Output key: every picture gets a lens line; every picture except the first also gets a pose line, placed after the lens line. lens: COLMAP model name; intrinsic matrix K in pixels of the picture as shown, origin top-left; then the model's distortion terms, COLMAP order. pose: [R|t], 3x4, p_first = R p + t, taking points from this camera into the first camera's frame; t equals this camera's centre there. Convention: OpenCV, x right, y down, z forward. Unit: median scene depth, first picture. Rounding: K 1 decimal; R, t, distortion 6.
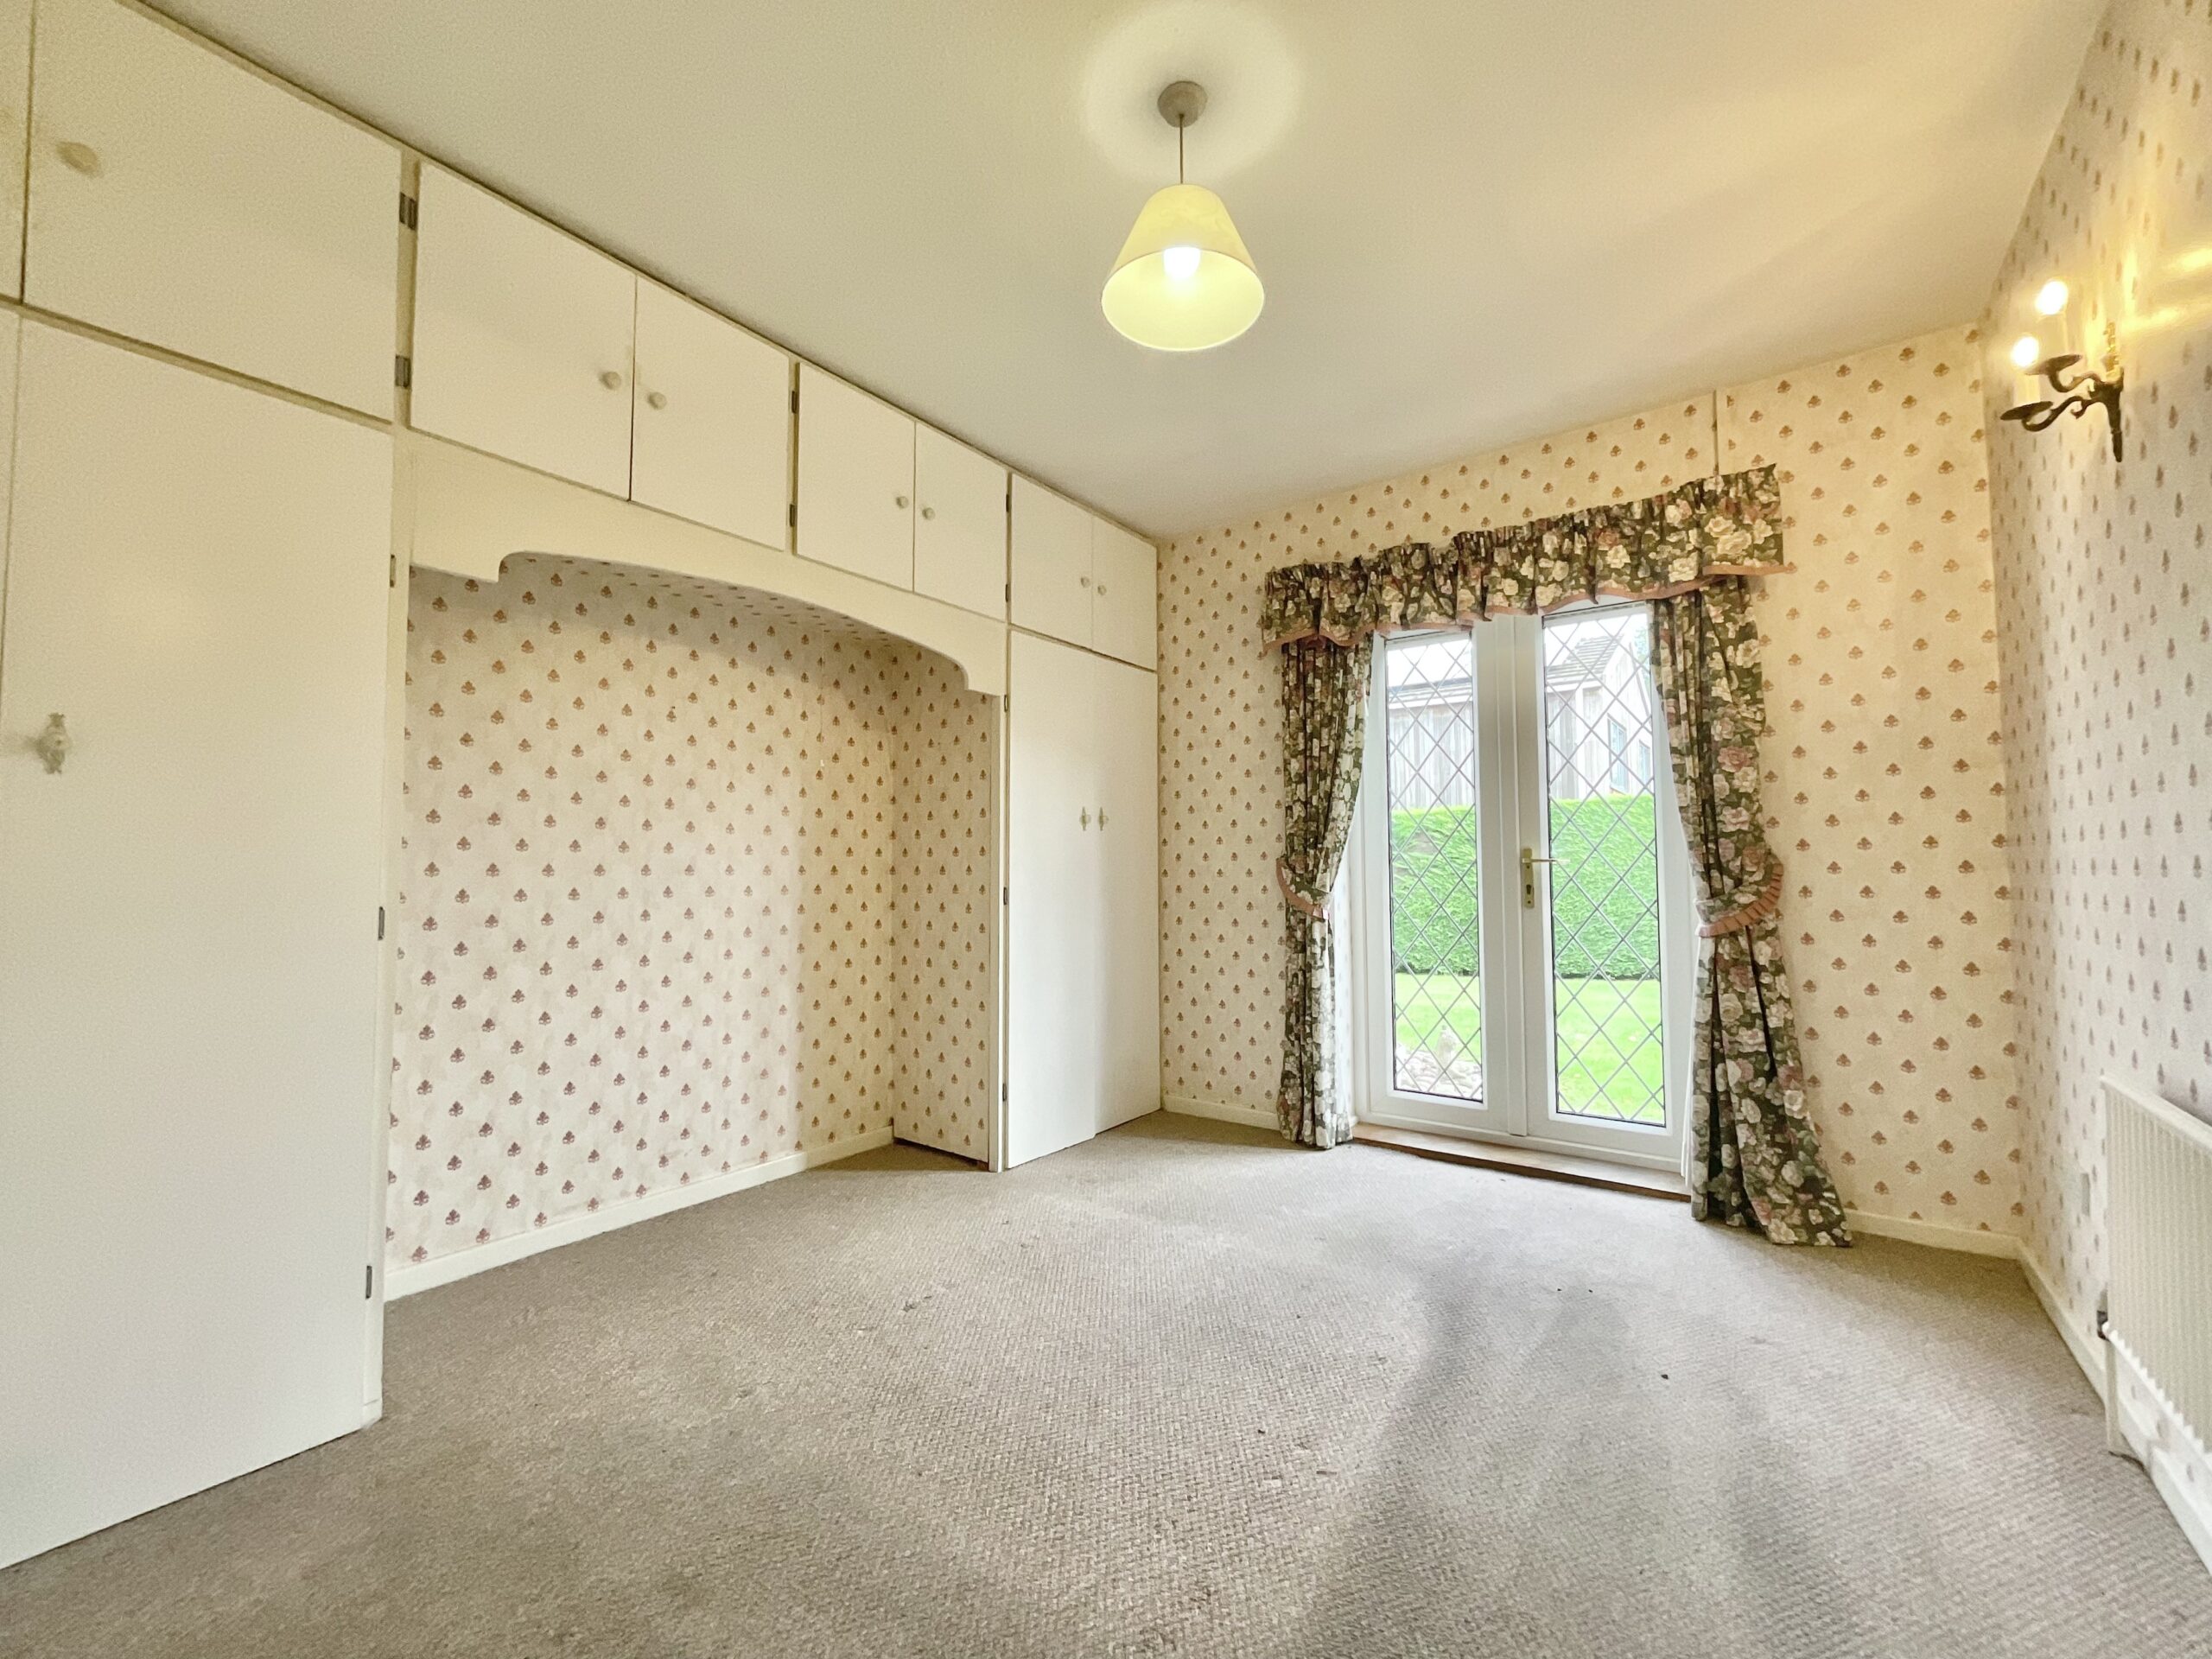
lens RADIAL K [[920.6, 0, 1106.0], [0, 920.6, 829.5], [0, 0, 1]] dist [0.000850, -0.000099]
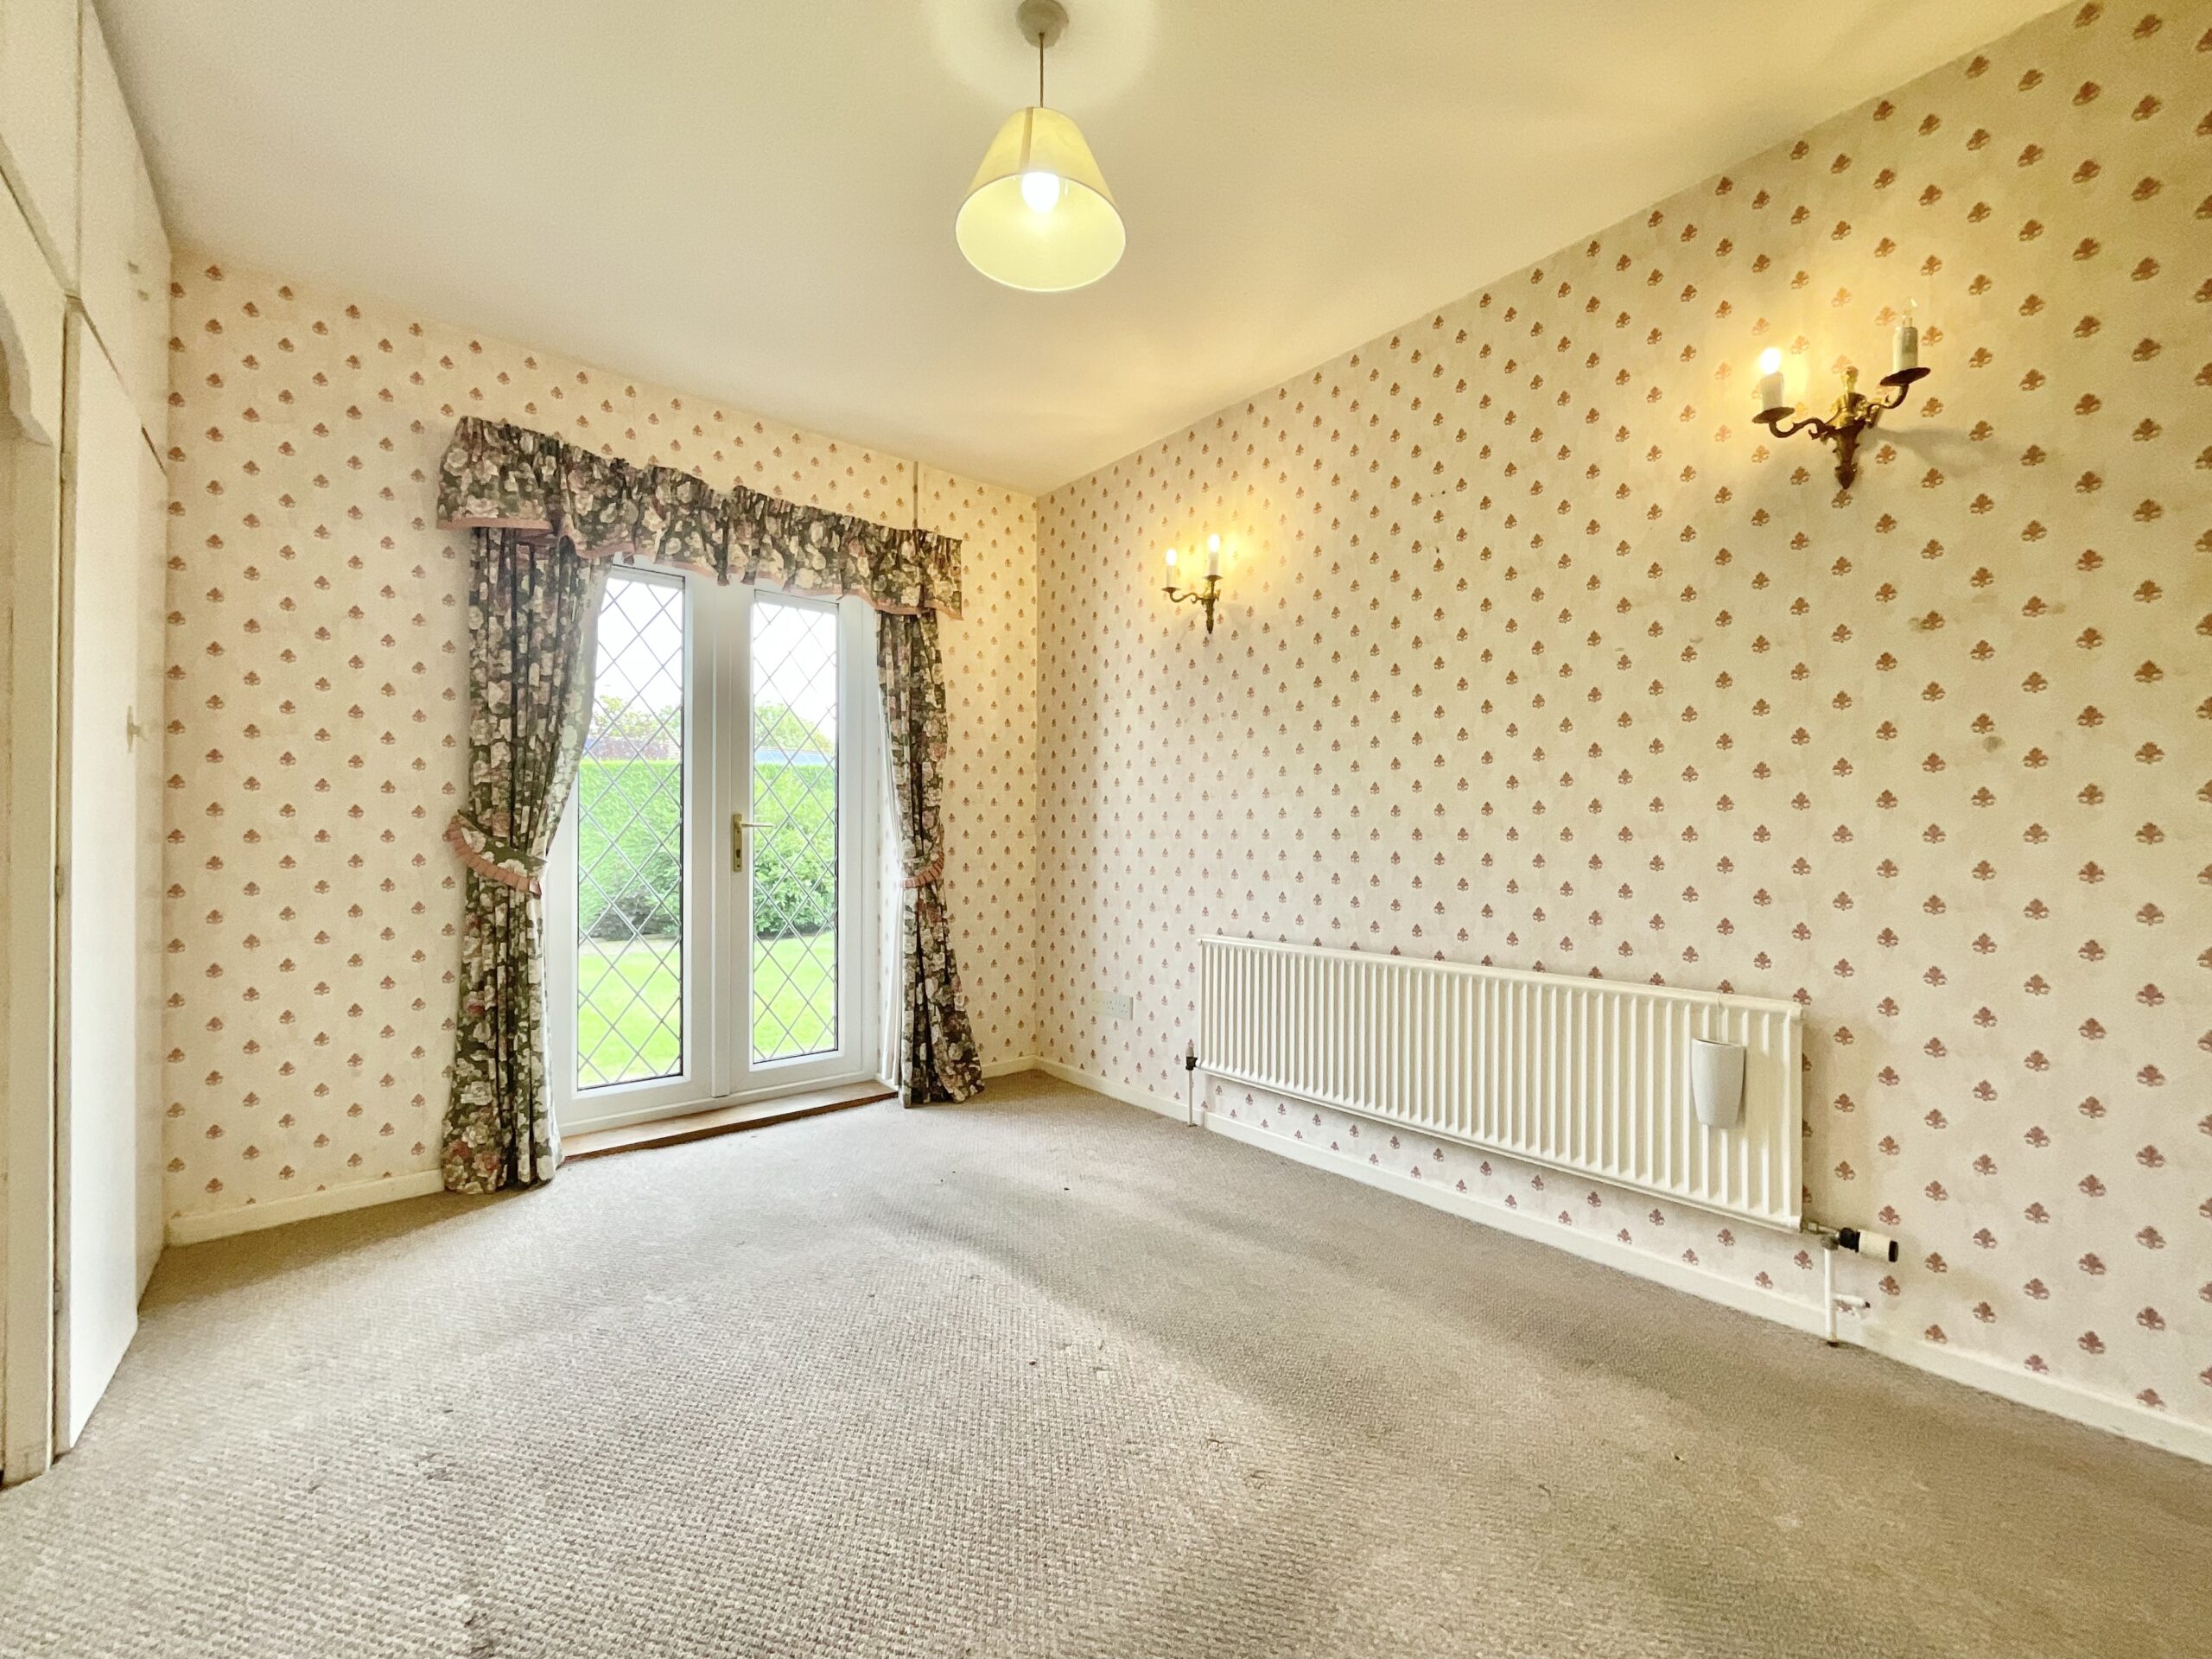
lens RADIAL K [[920.6, 0, 1106.0], [0, 920.6, 829.5], [0, 0, 1]] dist [0.000850, -0.000099]
pose [[0.217436, 0.012496, 0.975995, -0.476294], [-0.046193, 0.998929, -0.002499, 0.023528], [-0.974981, -0.044541, 0.217781, 0.401429]]
